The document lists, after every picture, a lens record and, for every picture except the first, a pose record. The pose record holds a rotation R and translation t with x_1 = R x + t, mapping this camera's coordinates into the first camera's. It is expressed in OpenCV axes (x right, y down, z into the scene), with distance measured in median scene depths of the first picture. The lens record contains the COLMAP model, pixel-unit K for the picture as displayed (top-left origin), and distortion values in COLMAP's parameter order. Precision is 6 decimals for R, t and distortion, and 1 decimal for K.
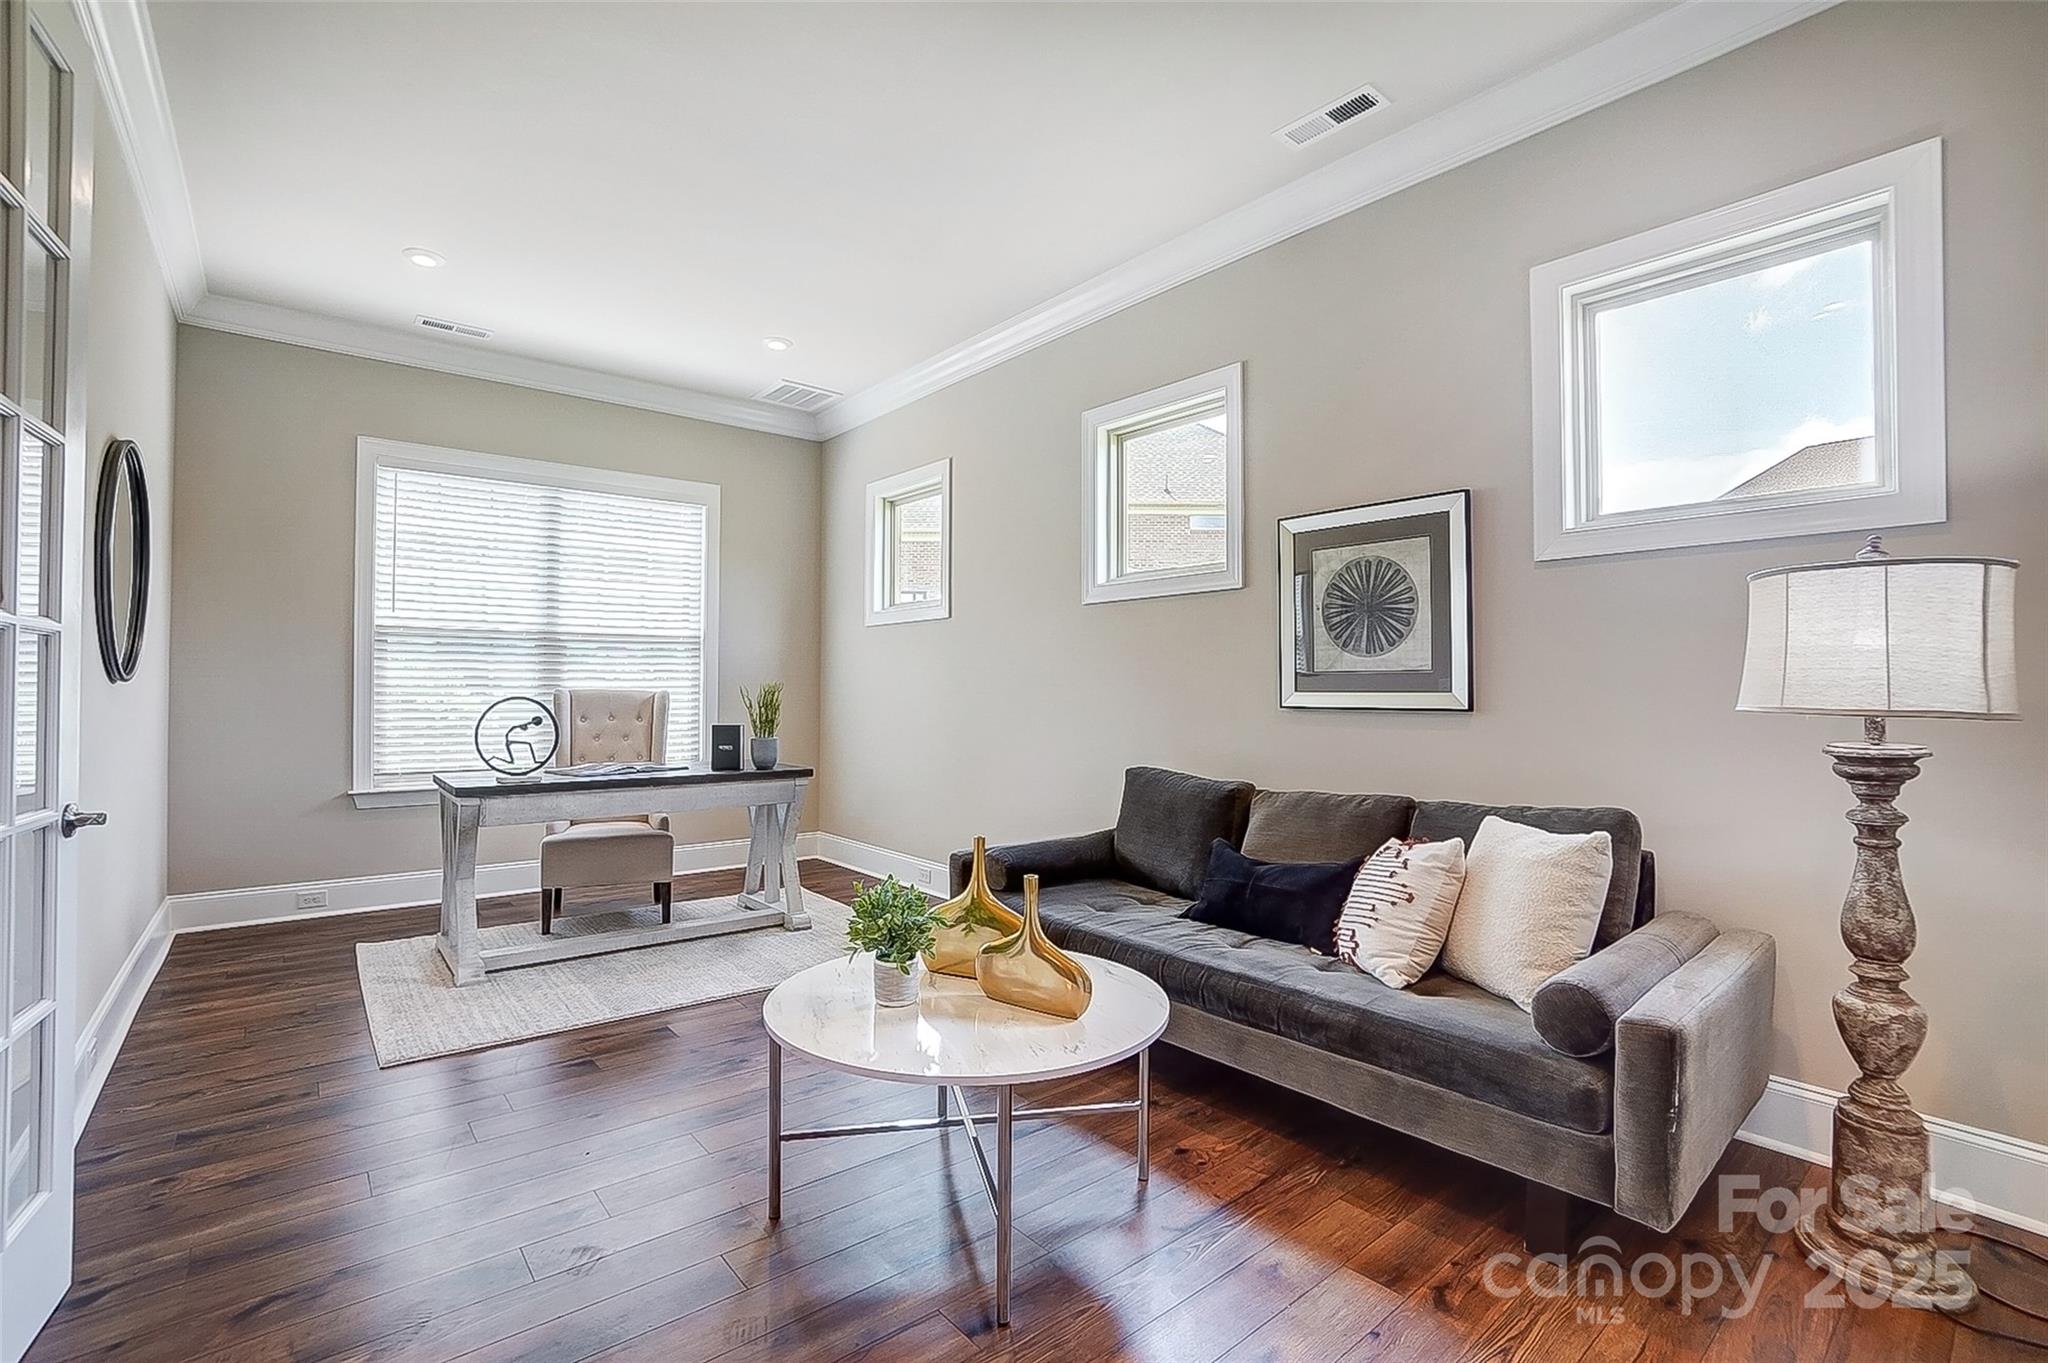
lens RADIAL K [[910.8, 0, 1010.4], [0, 910.8, 678.2], [0, 0, 1]] dist [-0.064173, 0.023273]
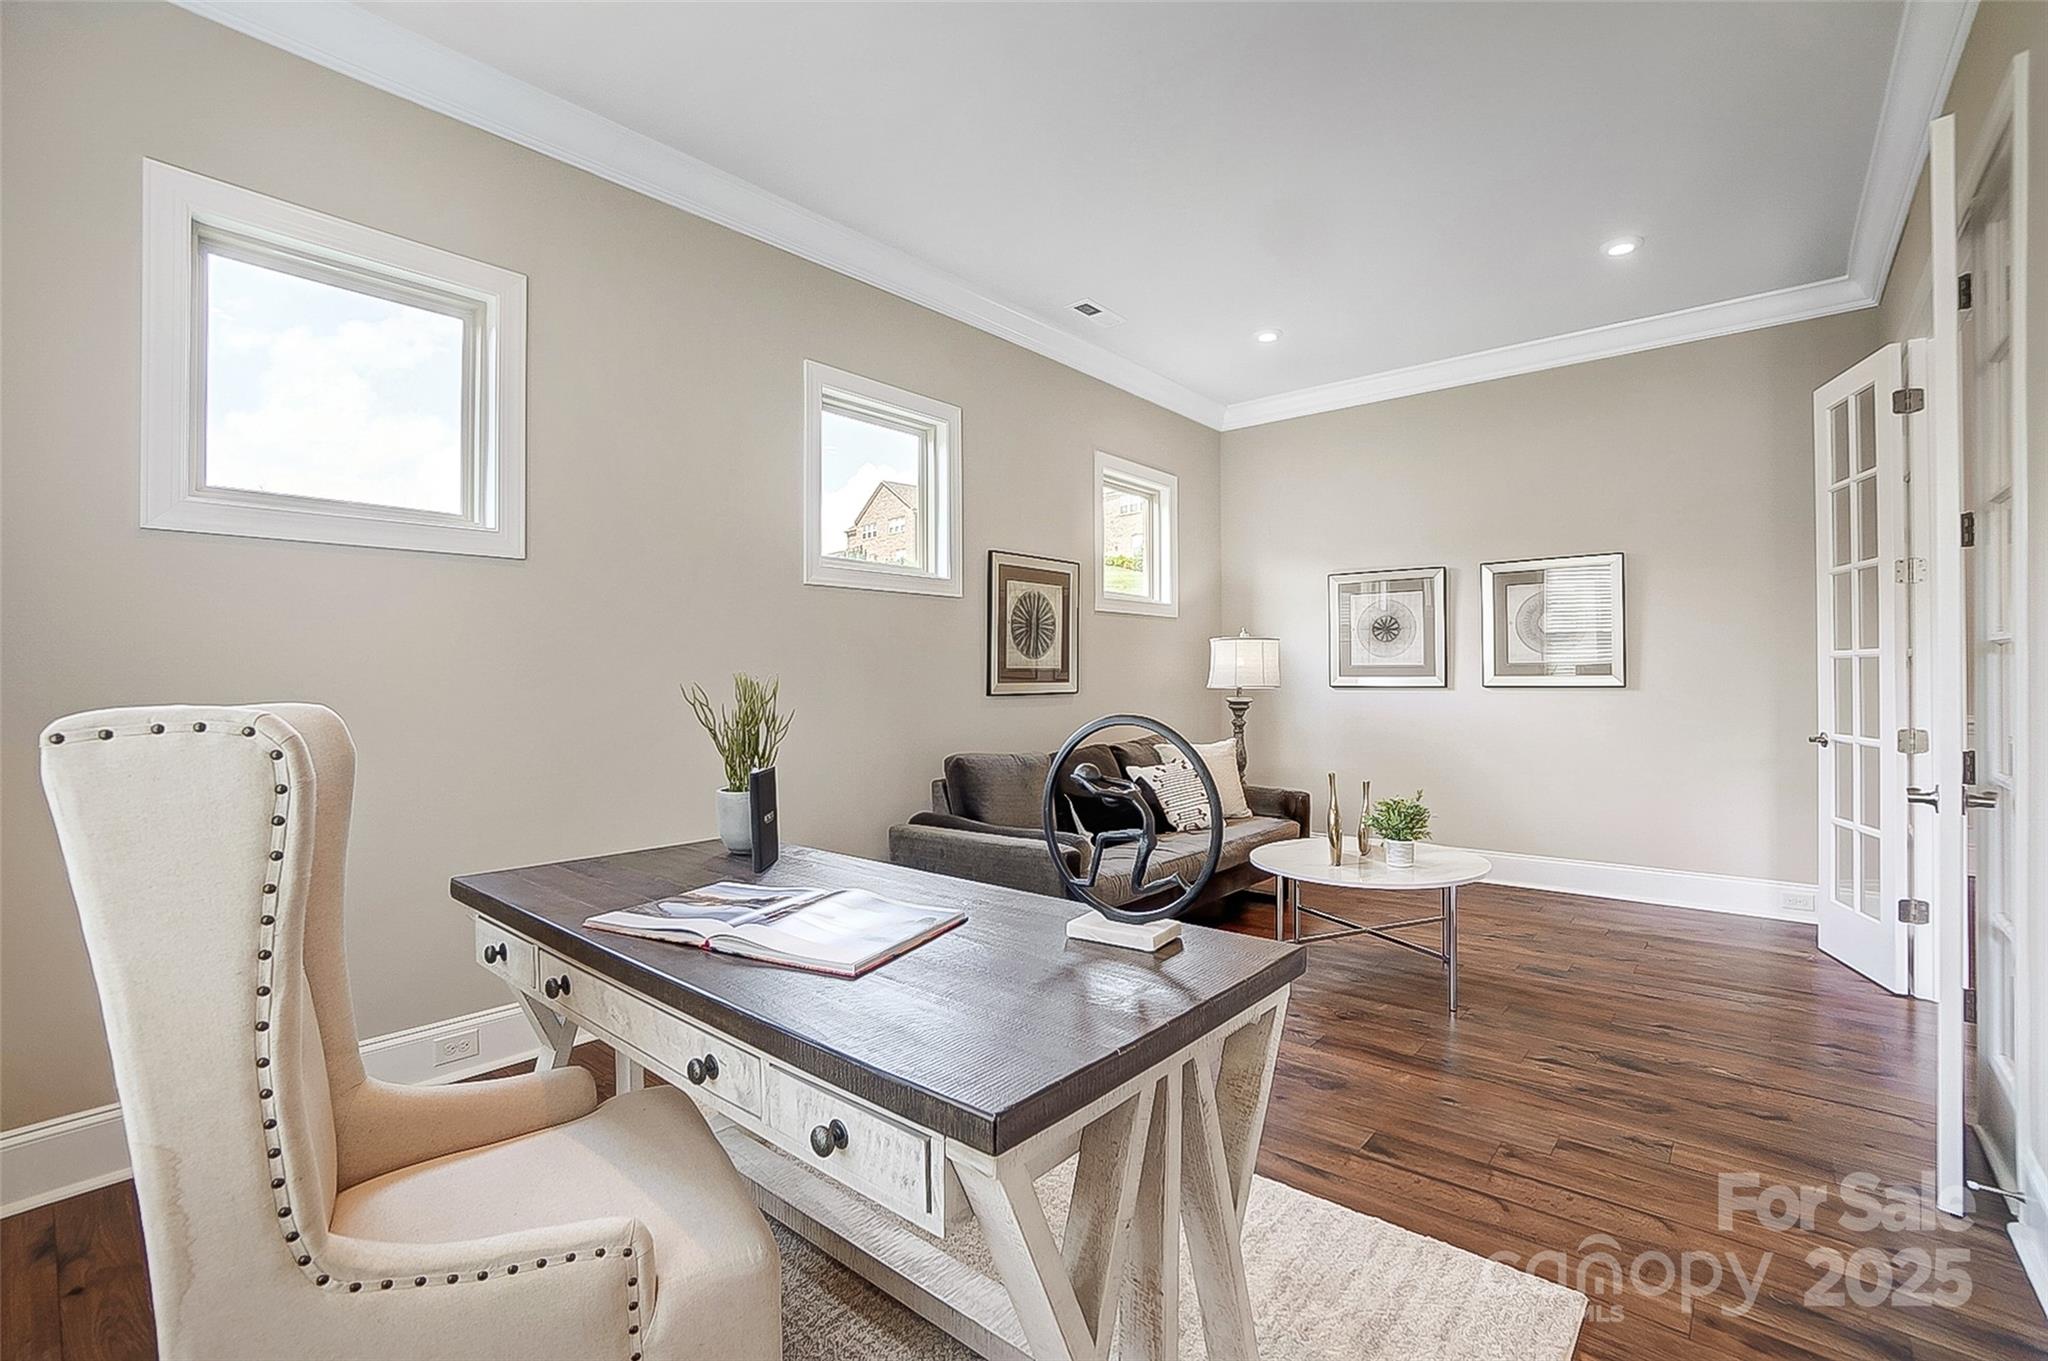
lens RADIAL K [[910.8, 0, 1010.4], [0, 910.8, 677.2], [0, 0, 1]] dist [-0.064173, 0.023273]
pose [[-0.168184, 0.005338, 0.985741, -0.791030], [-0.001423, 0.999983, -0.005658, 0.010801], [-0.985755, -0.002354, -0.168174, 0.951459]]
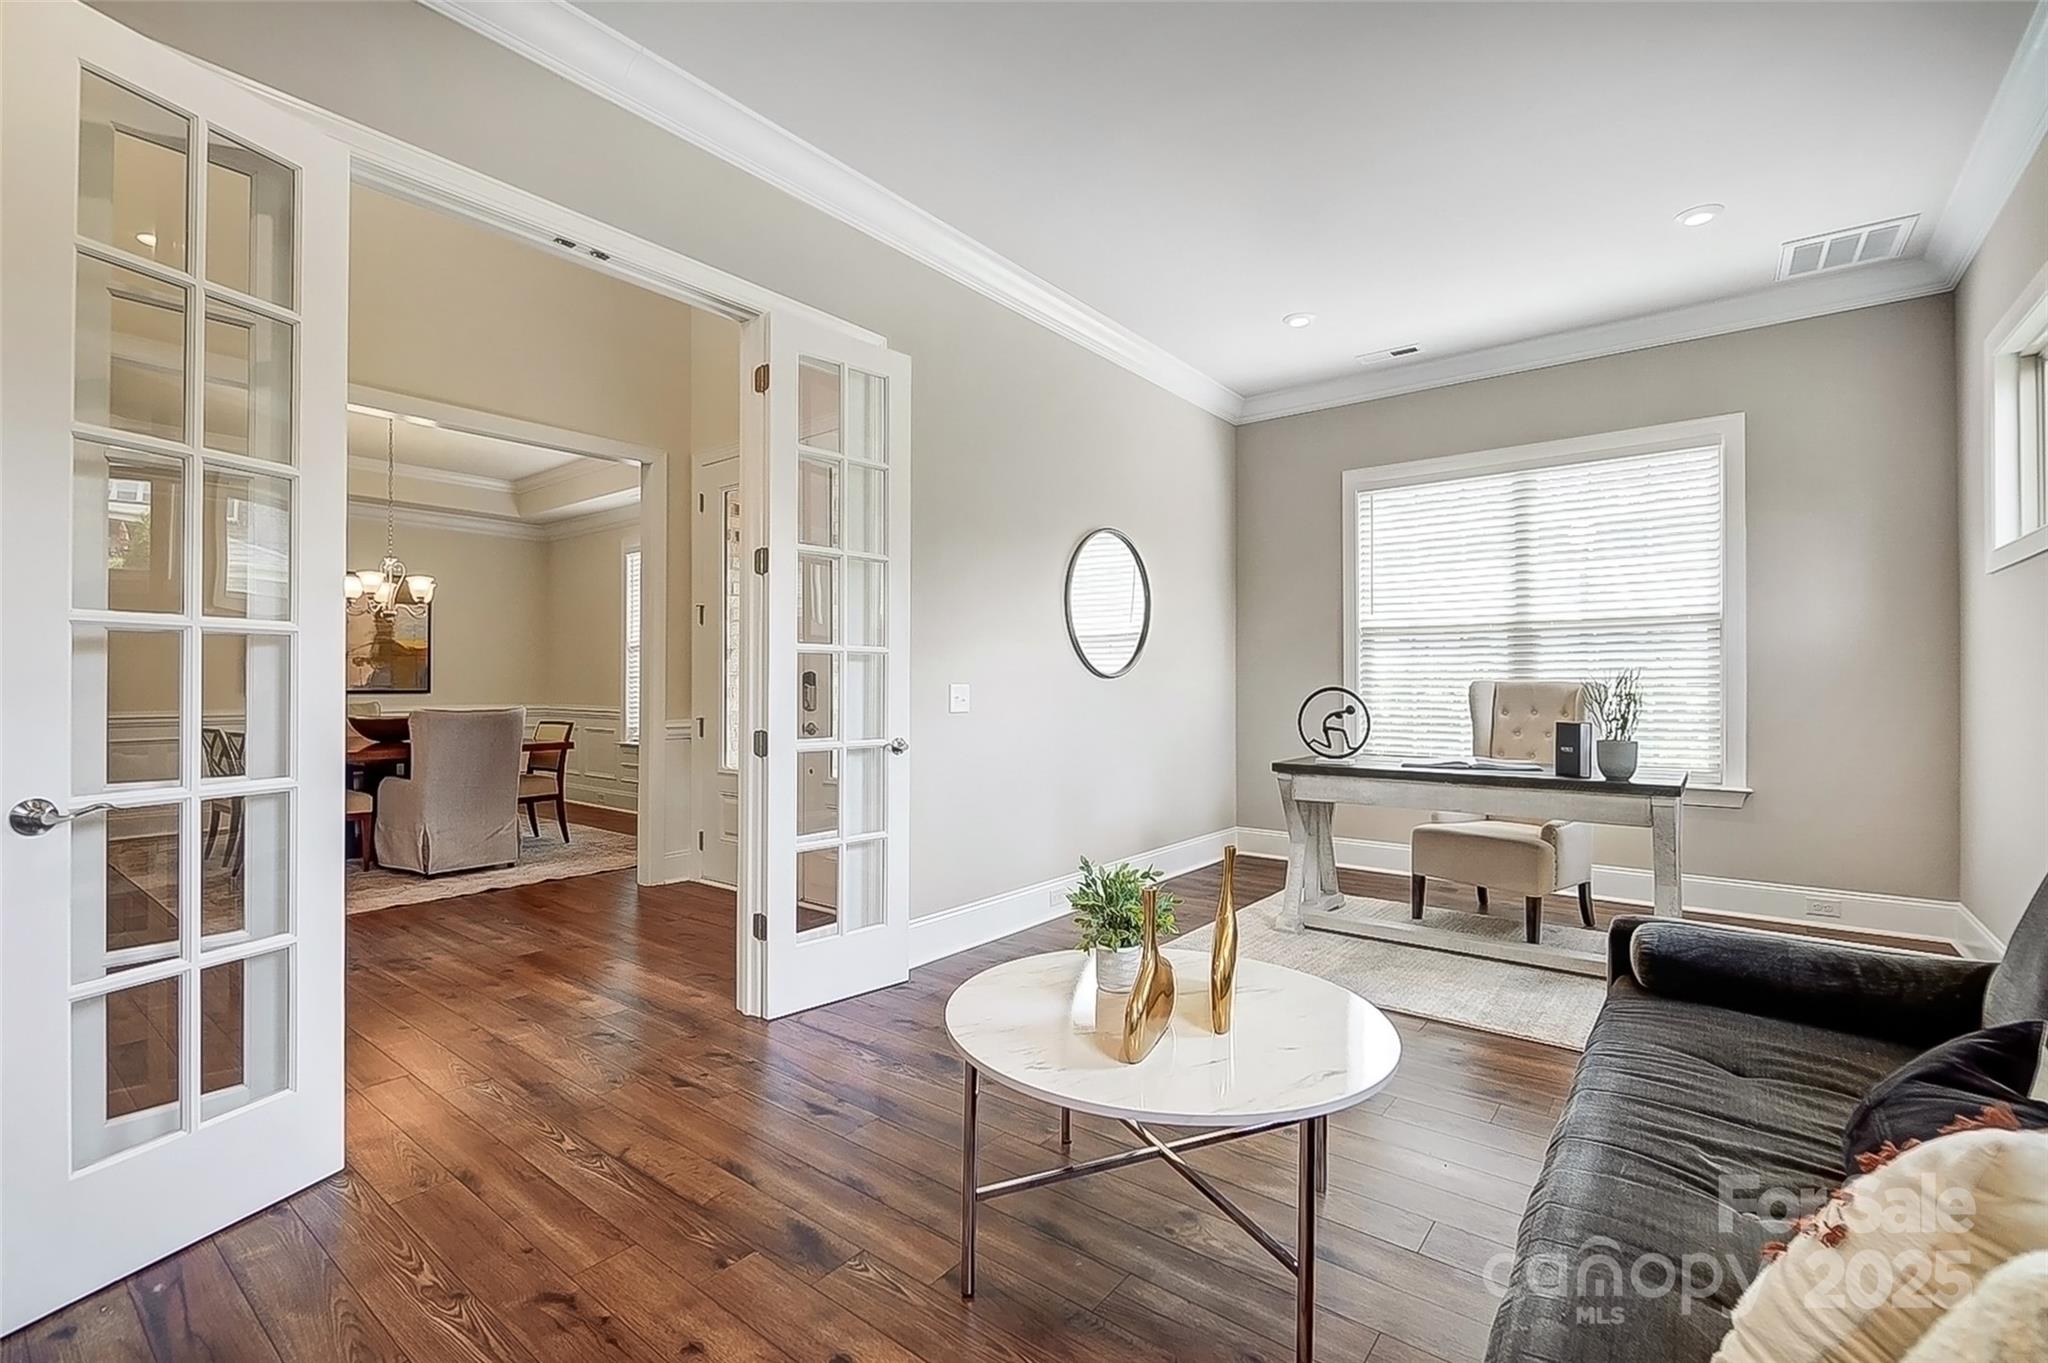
lens RADIAL K [[896.3, 0, 1012.0], [0, 896.3, 679.5], [0, 0, 1]] dist [-0.001496, -0.001153]
pose [[0.211804, -0.005618, -0.977296, 0.395497], [0.013012, 0.999911, -0.002928, 0.007727], [0.977226, -0.012096, 0.211858, 0.327825]]
